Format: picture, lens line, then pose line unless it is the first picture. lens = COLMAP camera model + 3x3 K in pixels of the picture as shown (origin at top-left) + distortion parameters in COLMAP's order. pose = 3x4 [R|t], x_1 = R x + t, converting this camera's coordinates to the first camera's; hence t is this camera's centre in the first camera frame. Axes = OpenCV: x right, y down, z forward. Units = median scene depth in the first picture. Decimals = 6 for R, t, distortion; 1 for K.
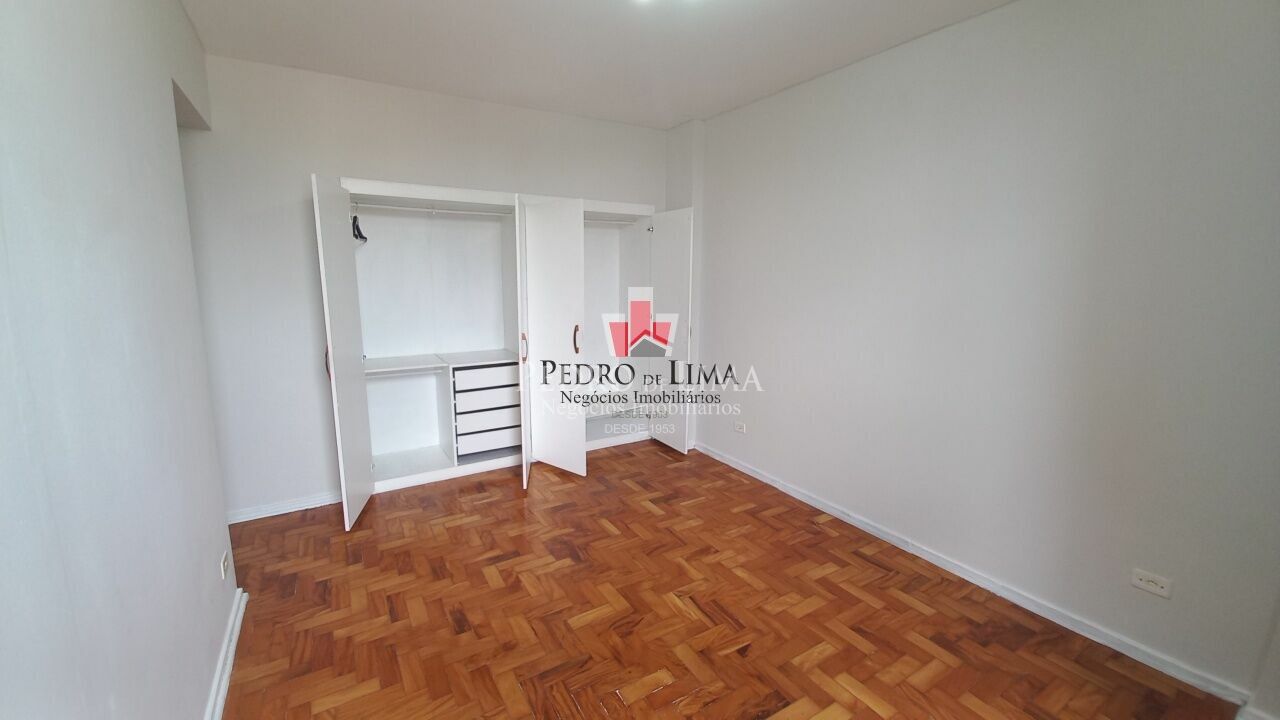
lens RADIAL K [[494.2, 0, 631.0], [0, 494.2, 353.8], [0, 0, 1]] dist [-0.000141, -0.012526]
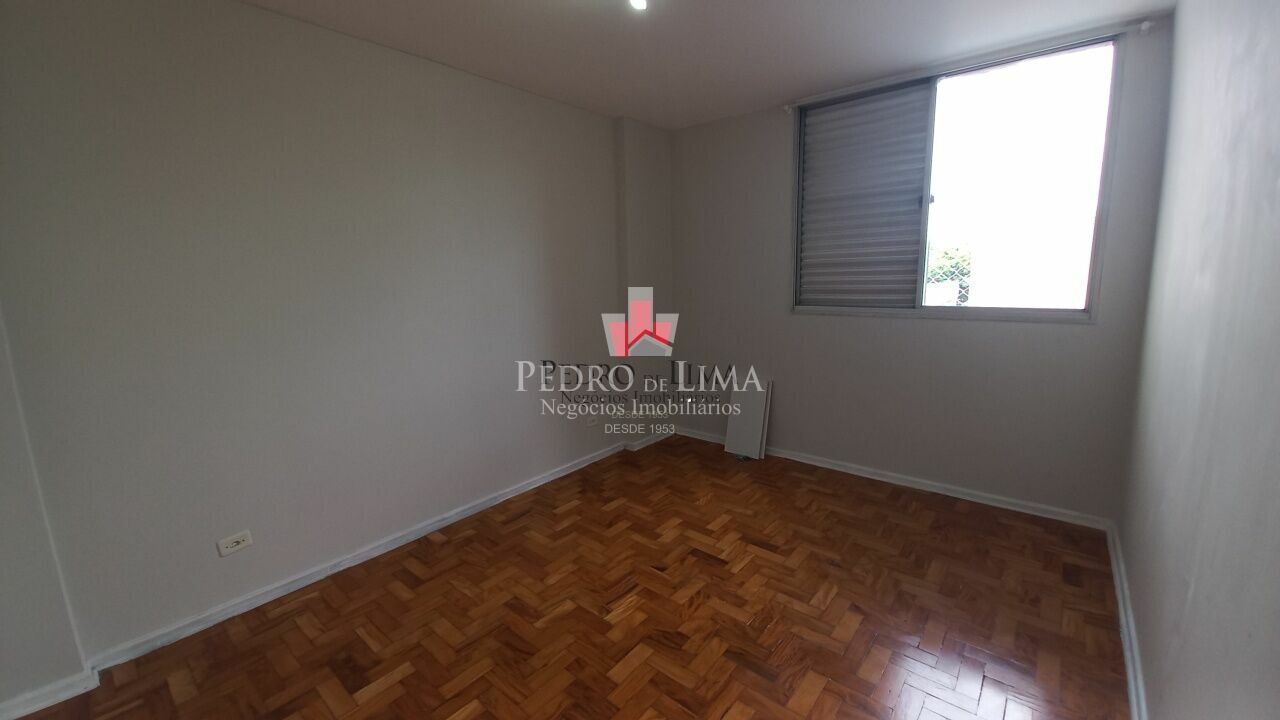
lens RADIAL K [[494.2, 0, 631.0], [0, 494.2, 353.8], [0, 0, 1]] dist [-0.000141, -0.012526]
pose [[-0.299282, -0.157400, 0.941093, -0.649523], [0.183682, 0.958348, 0.218700, -0.163346], [-0.936318, 0.238315, -0.257905, 0.966358]]
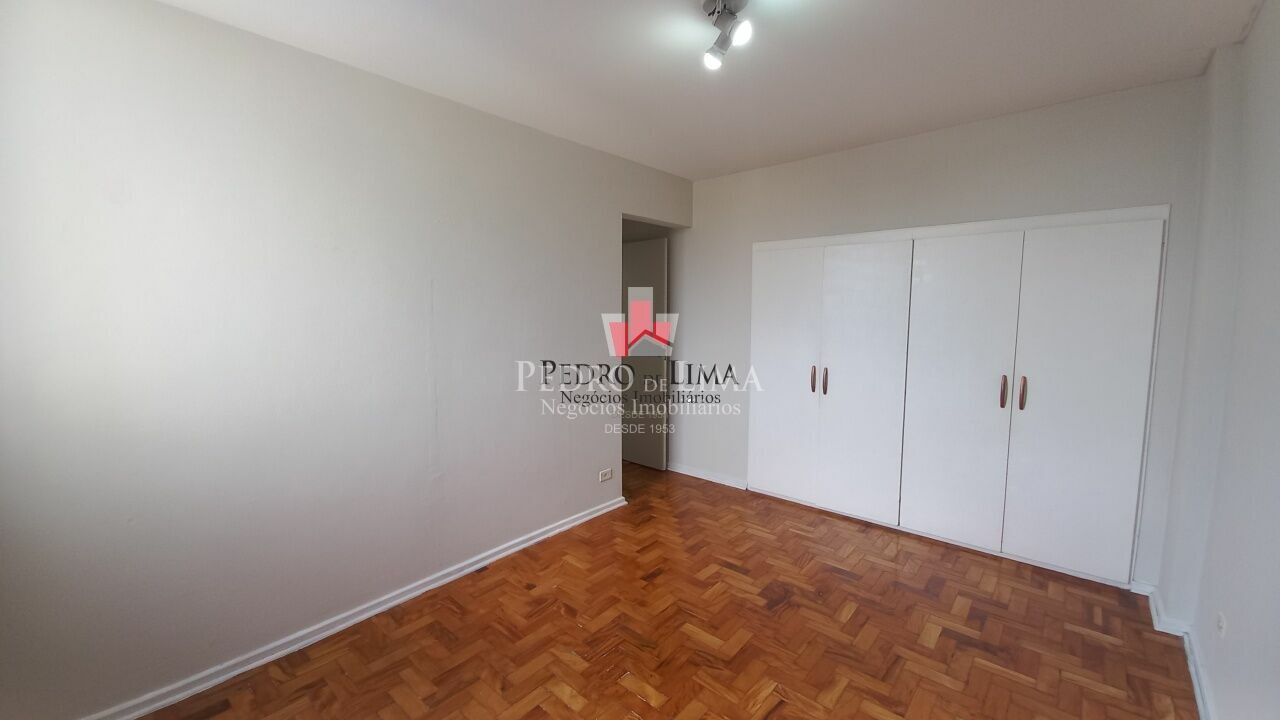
lens RADIAL K [[494.2, 0, 631.0], [0, 494.2, 353.8], [0, 0, 1]] dist [-0.000141, -0.012526]
pose [[0.295214, 0.081604, -0.951940, 0.702277], [-0.152780, 0.987557, 0.037278, -0.072079], [0.943137, 0.134432, 0.304008, 0.376460]]
